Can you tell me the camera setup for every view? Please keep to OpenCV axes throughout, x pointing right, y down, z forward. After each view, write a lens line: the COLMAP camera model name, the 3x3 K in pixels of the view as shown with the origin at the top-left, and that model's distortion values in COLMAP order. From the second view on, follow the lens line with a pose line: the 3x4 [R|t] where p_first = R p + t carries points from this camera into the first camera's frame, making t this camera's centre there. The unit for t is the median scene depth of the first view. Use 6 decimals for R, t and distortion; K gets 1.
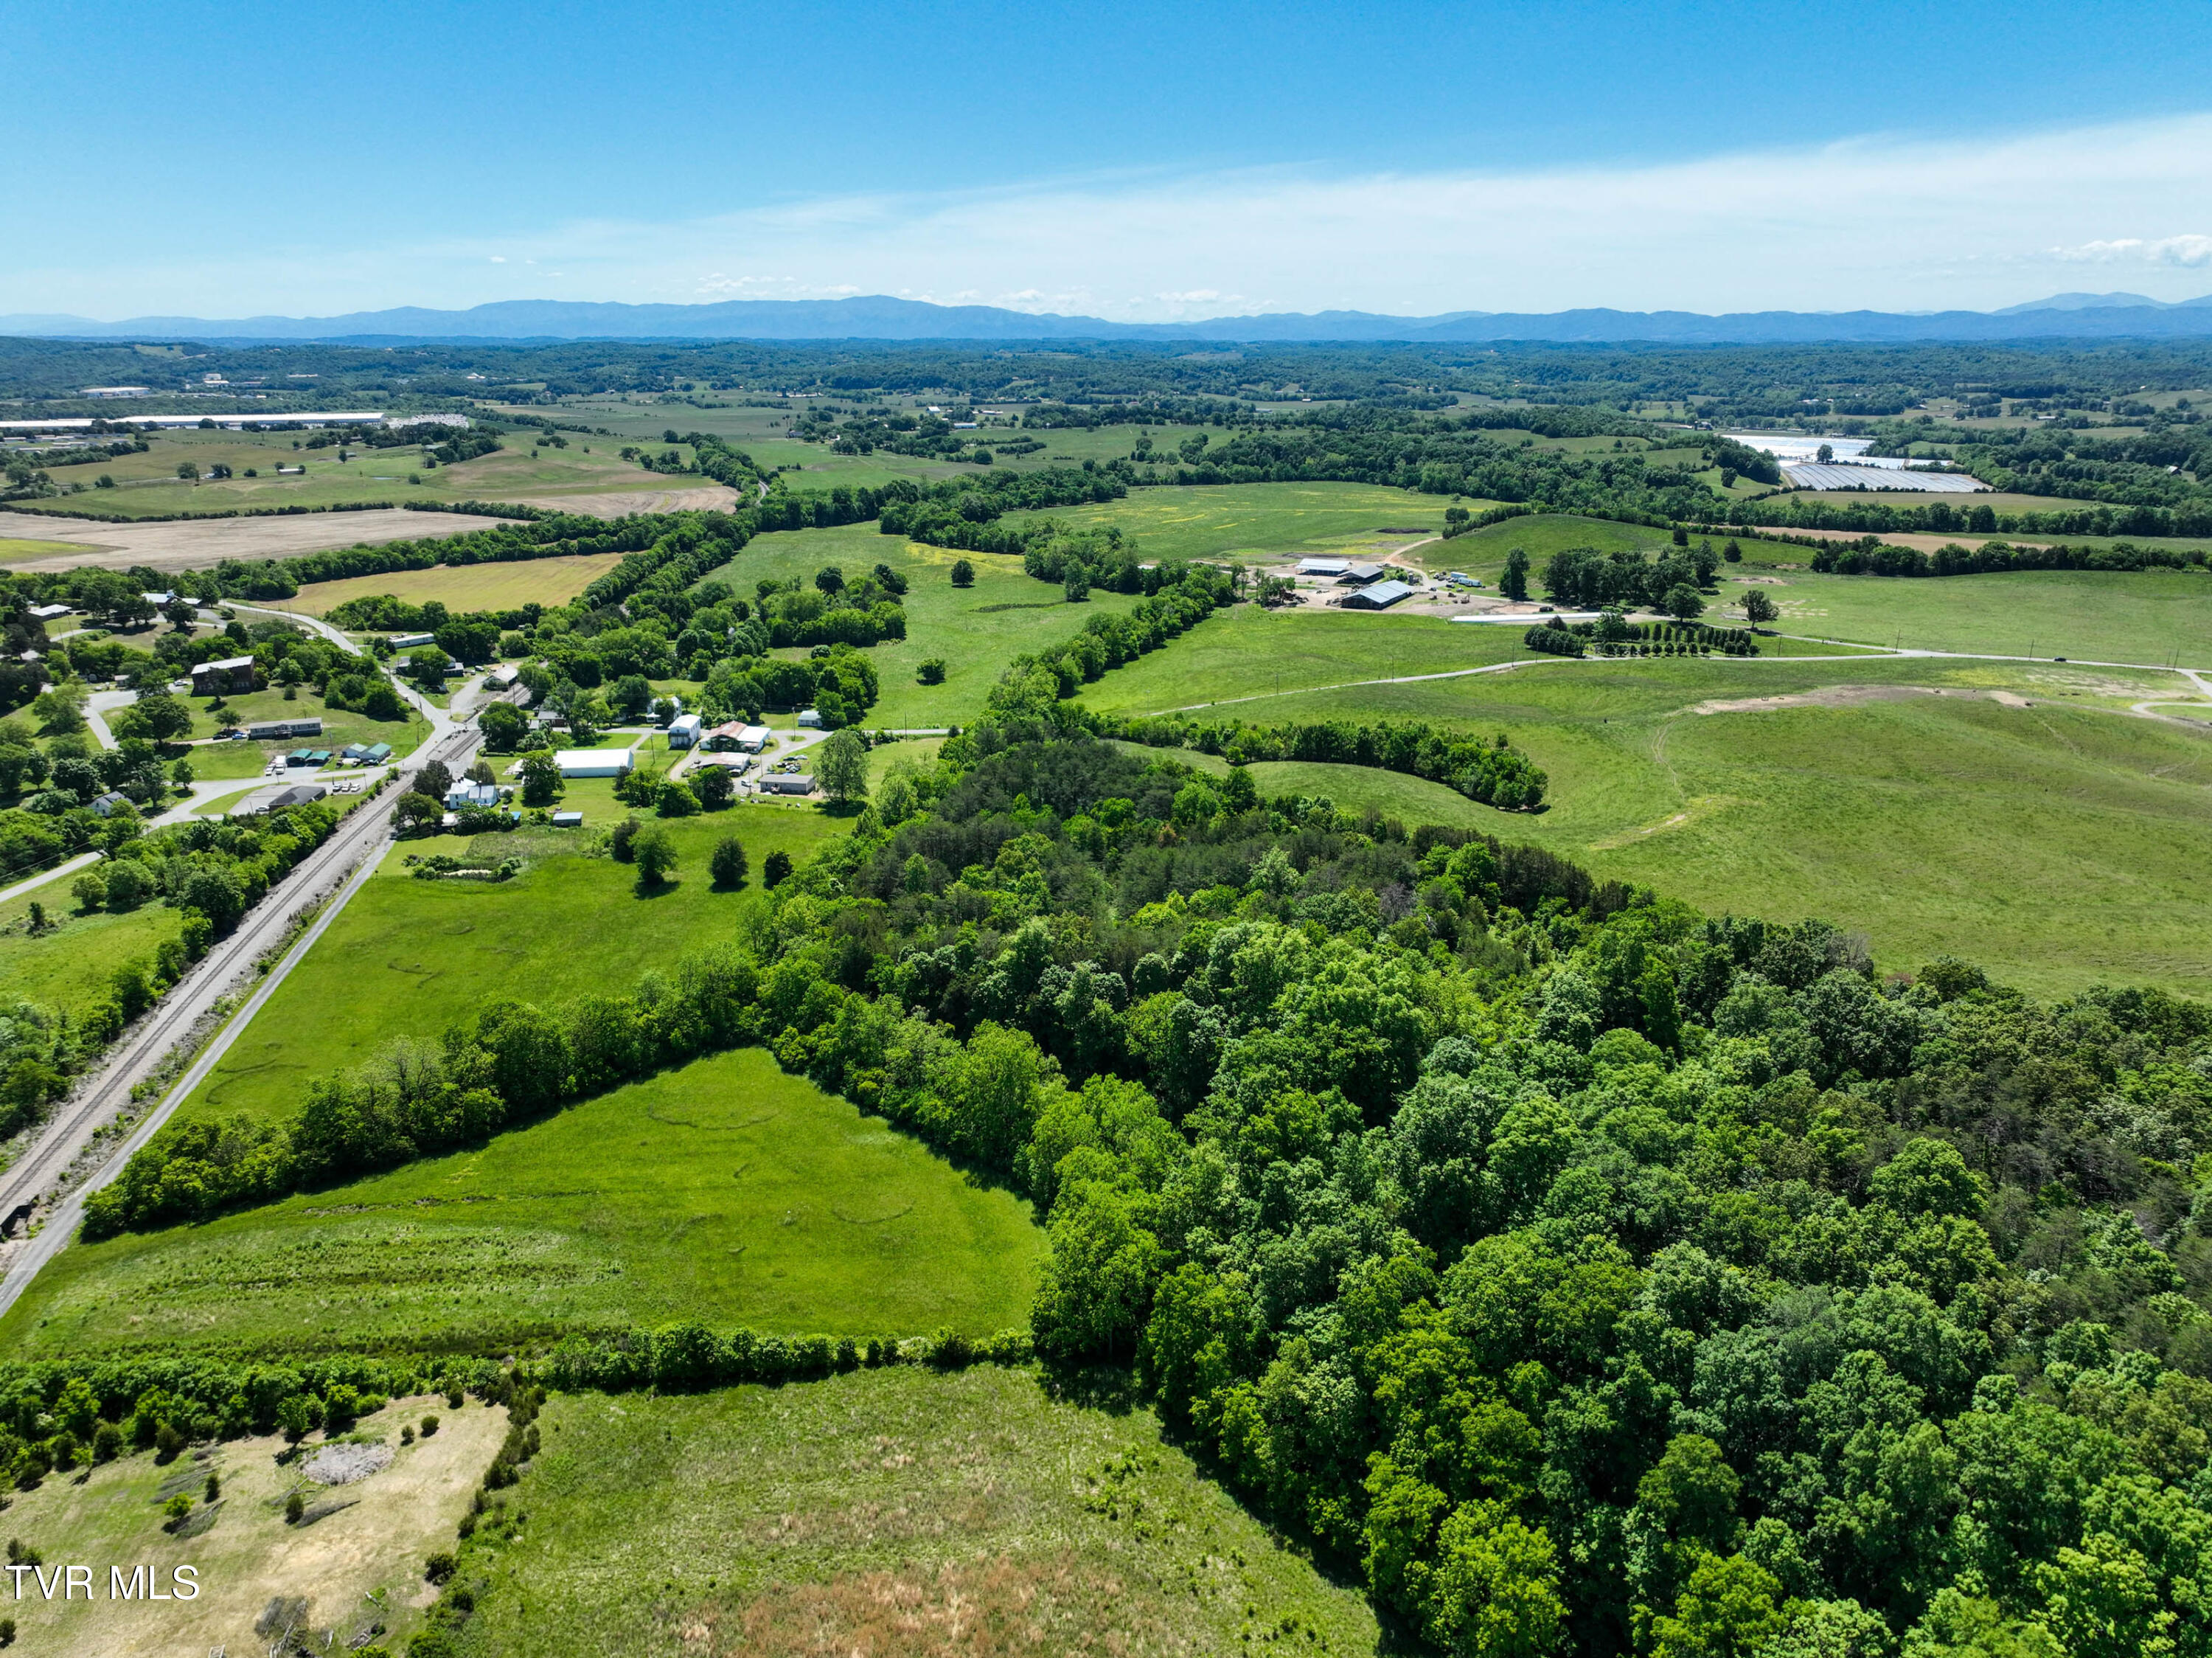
lens RADIAL K [[1542.1, 0, 1116.1], [0, 1542.1, 832.4], [0, 0, 1]] dist [-0.001023, 0.015088]
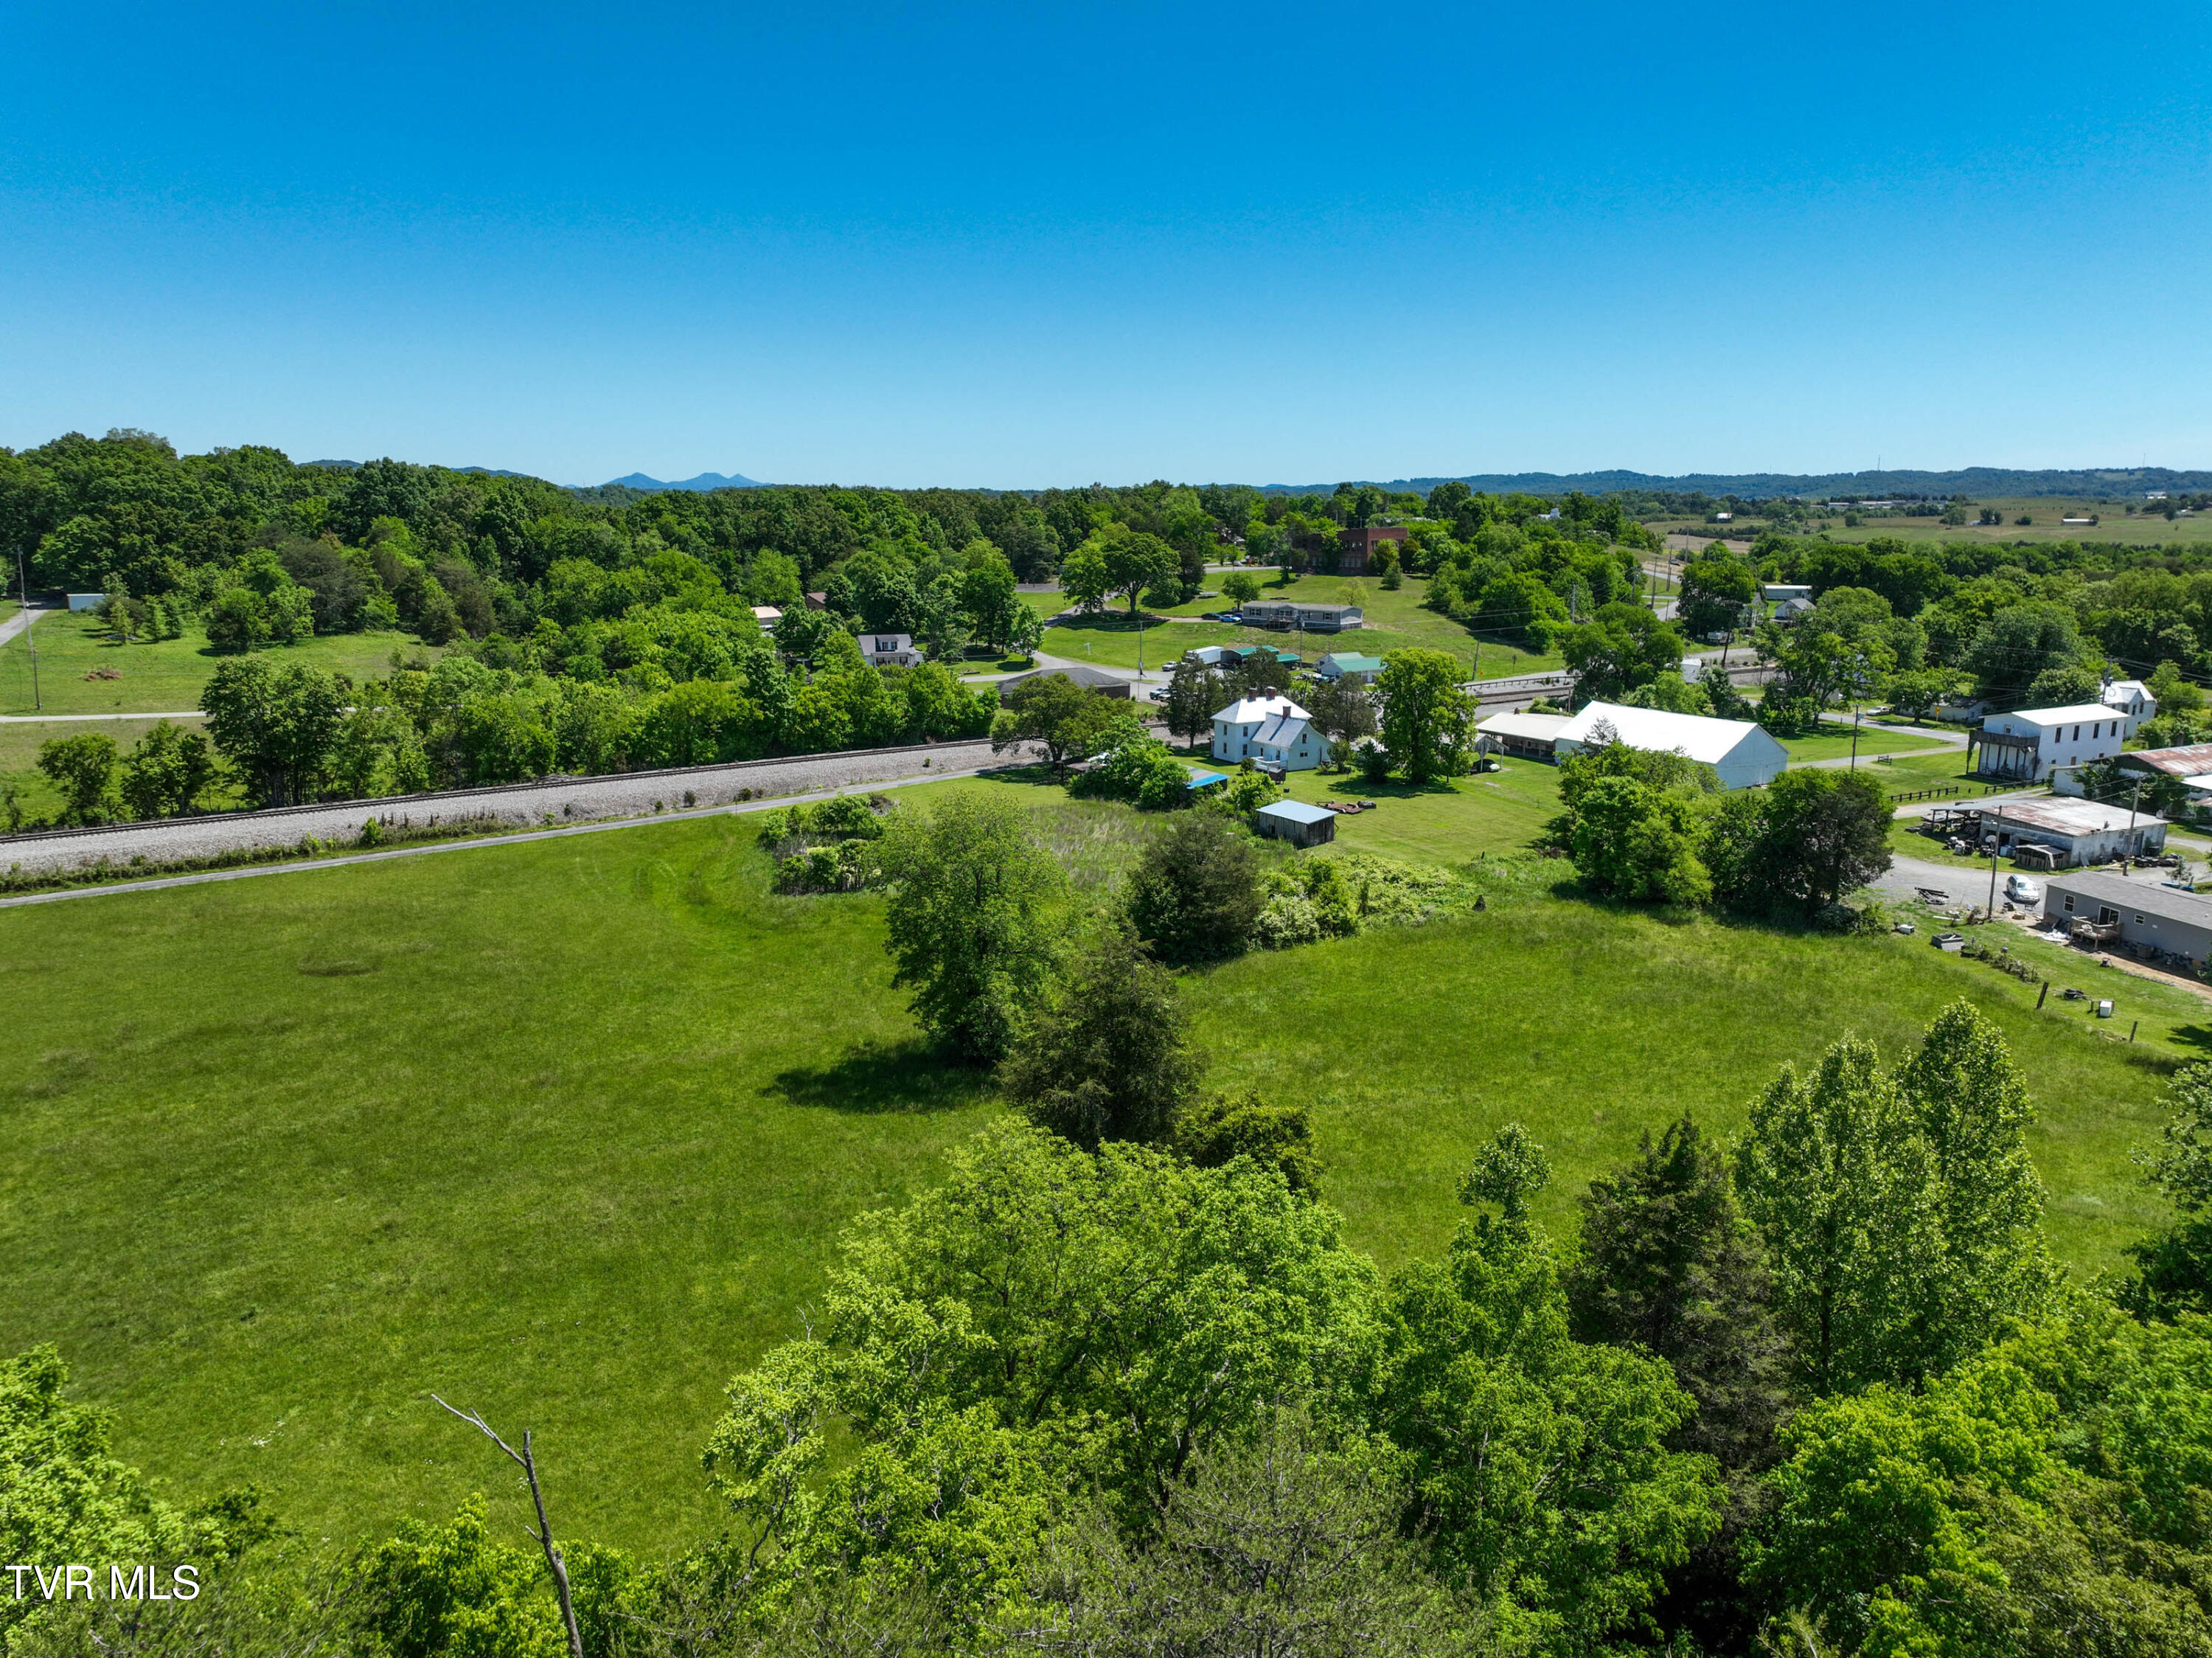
lens RADIAL K [[1542.1, 0, 1116.1], [0, 1542.1, 832.4], [0, 0, 1]] dist [-0.001023, 0.015088]
pose [[0.436983, 0.193193, -0.878478, -0.077409], [-0.274063, 0.958819, 0.074534, -0.018186], [0.856700, 0.208188, 0.471934, 0.733096]]
